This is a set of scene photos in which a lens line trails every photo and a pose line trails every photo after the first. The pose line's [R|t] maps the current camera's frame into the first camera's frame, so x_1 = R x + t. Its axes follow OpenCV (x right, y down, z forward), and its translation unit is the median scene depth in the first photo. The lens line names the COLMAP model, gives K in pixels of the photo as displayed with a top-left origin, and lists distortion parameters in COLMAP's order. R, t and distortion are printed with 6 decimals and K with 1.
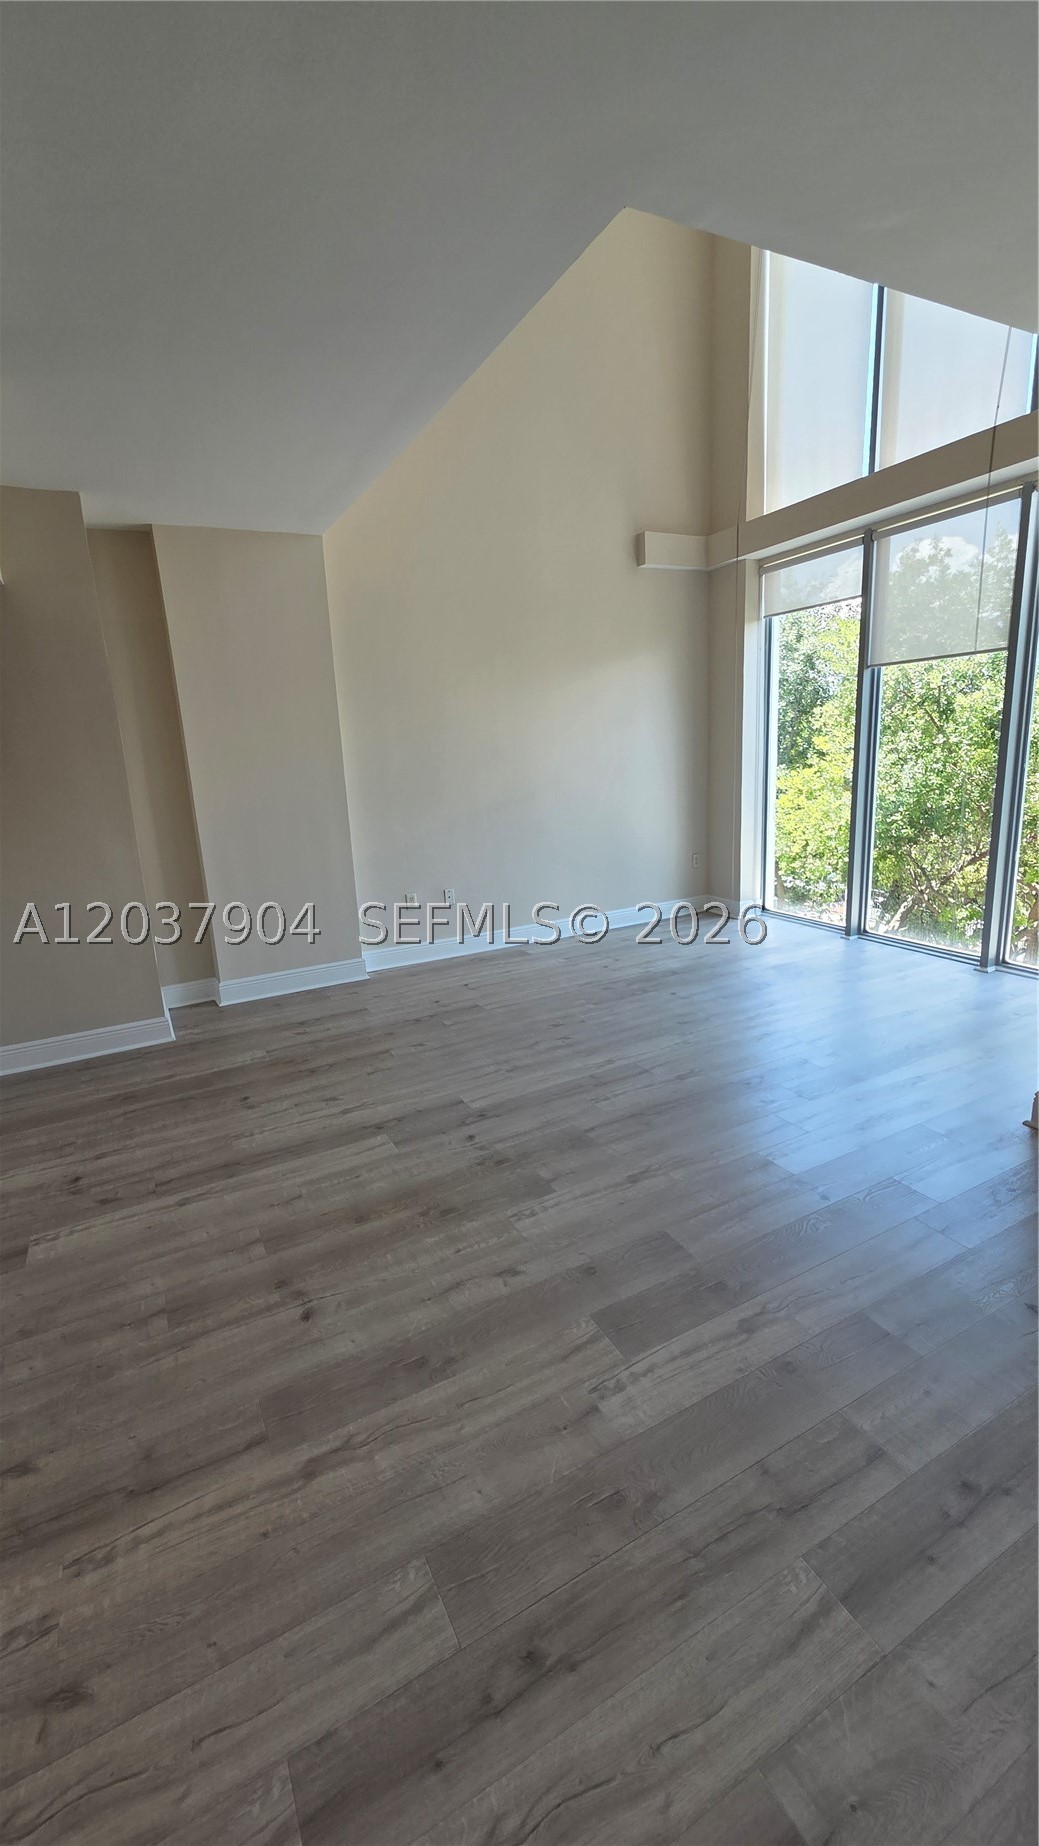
lens RADIAL K [[756.8, 0, 521.9], [0, 756.8, 920.4], [0, 0, 1]] dist [0.003982, -0.001137]
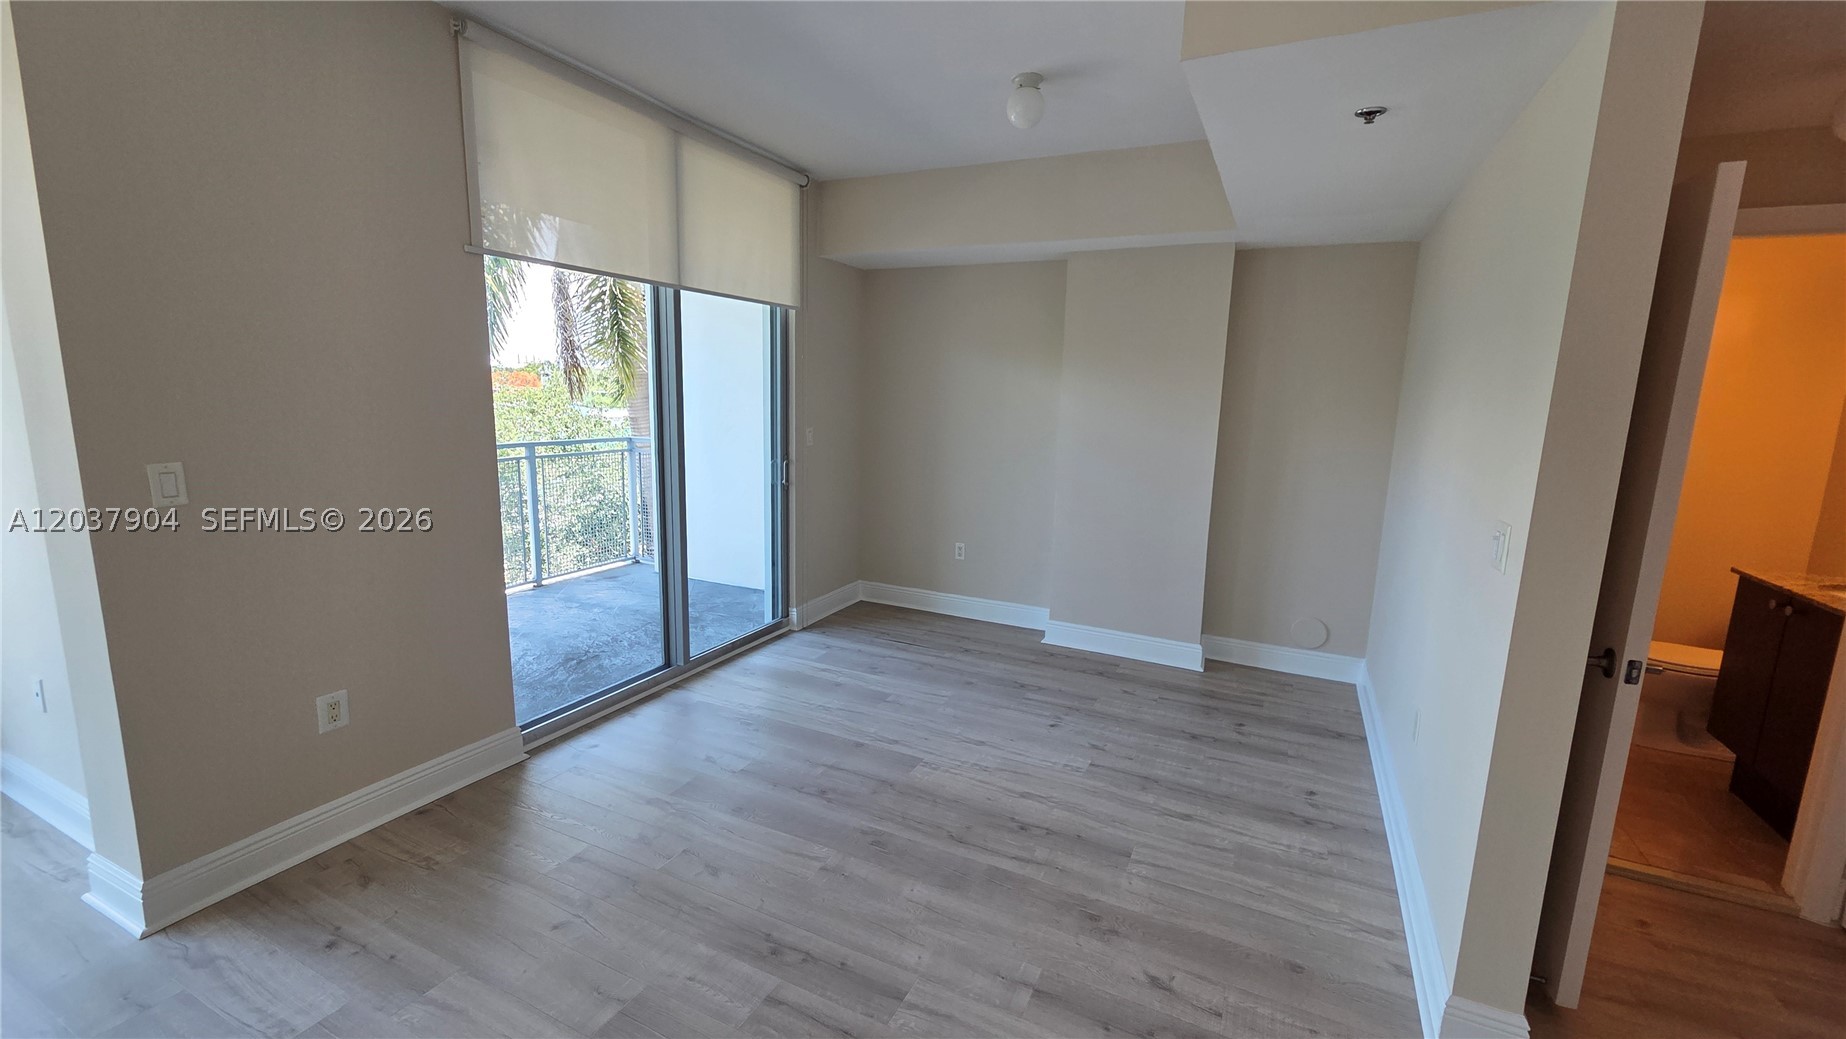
lens RADIAL K [[756.8, 0, 920.7], [0, 756.8, 515.8], [0, 0, 1]] dist [0.003982, -0.001137]
pose [[-0.592282, -0.100357, 0.799457, -0.254697], [0.184517, 0.948951, 0.255824, -0.131883], [-0.784319, 0.299033, -0.543529, 0.568344]]
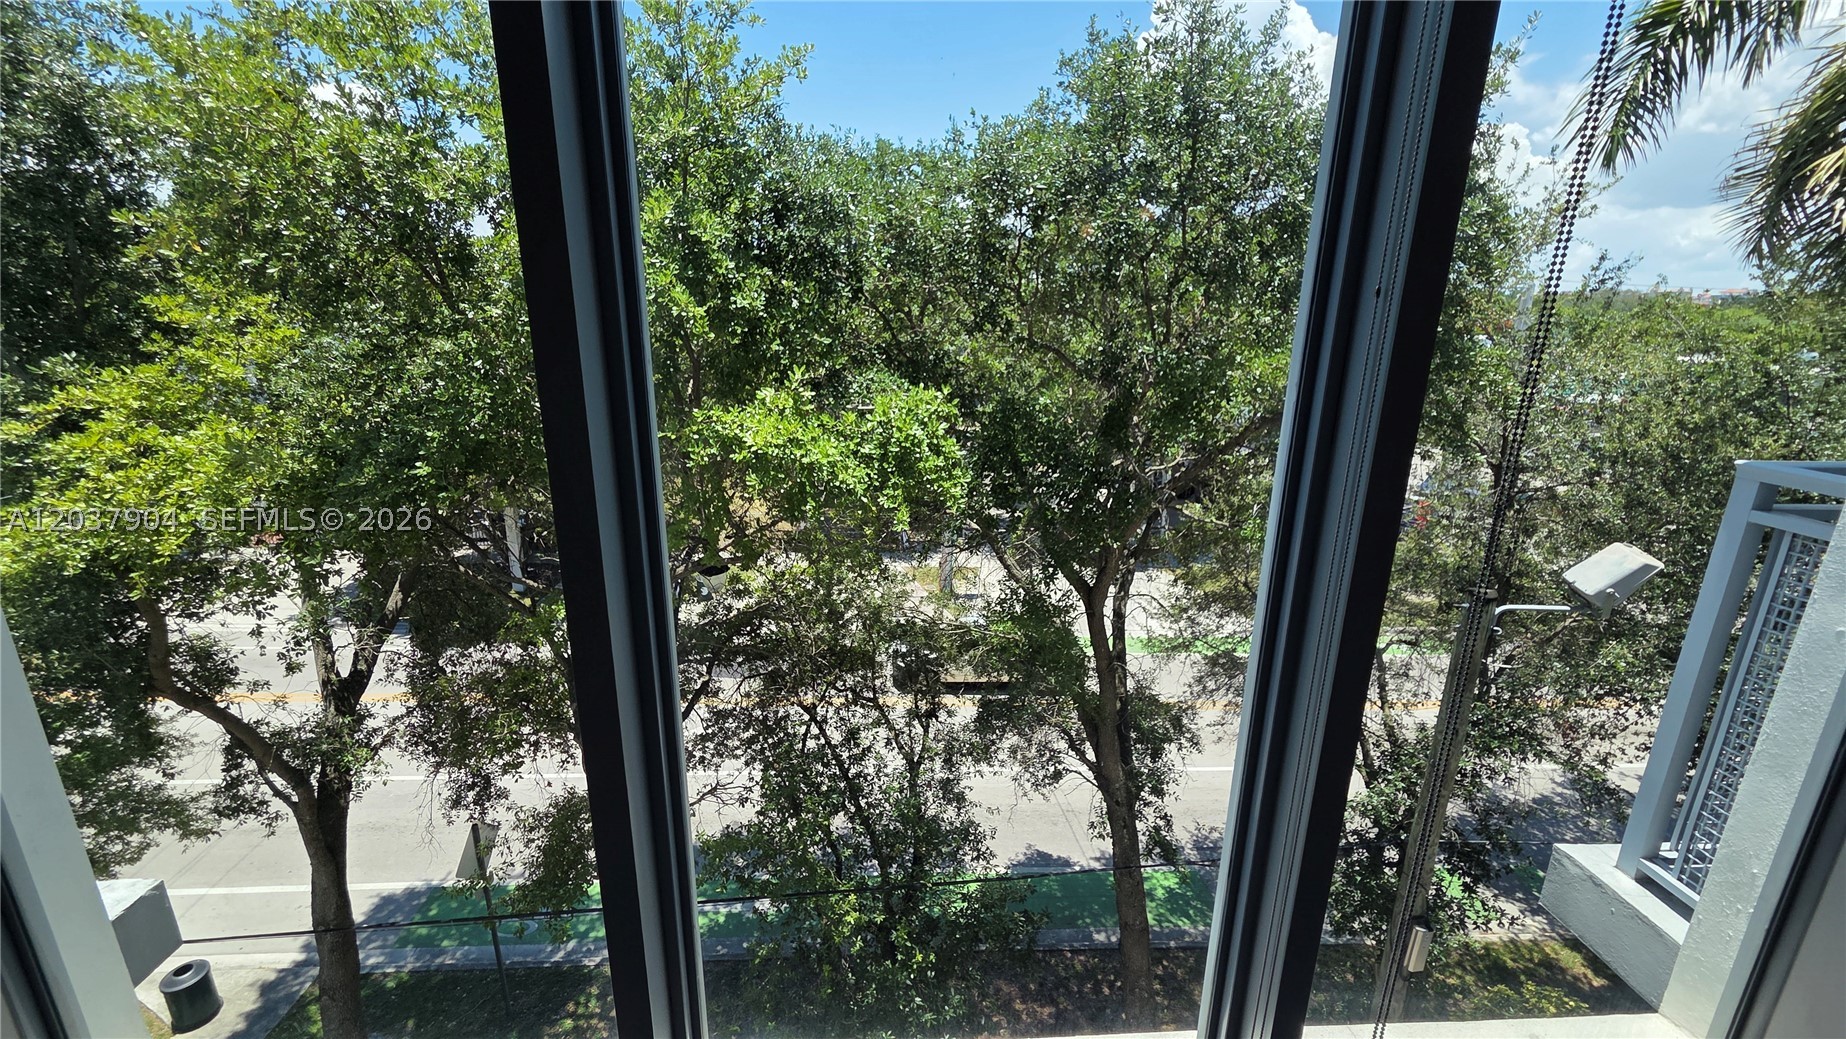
lens RADIAL K [[756.8, 0, 926.4], [0, 756.8, 518.8], [0, 0, 1]] dist [0.003982, -0.001137]
pose [[0.415973, -0.196982, 0.887786, 0.491675], [0.174737, 0.975379, 0.134544, -0.294519], [-0.892431, 0.099162, 0.440151, 1.284314]]
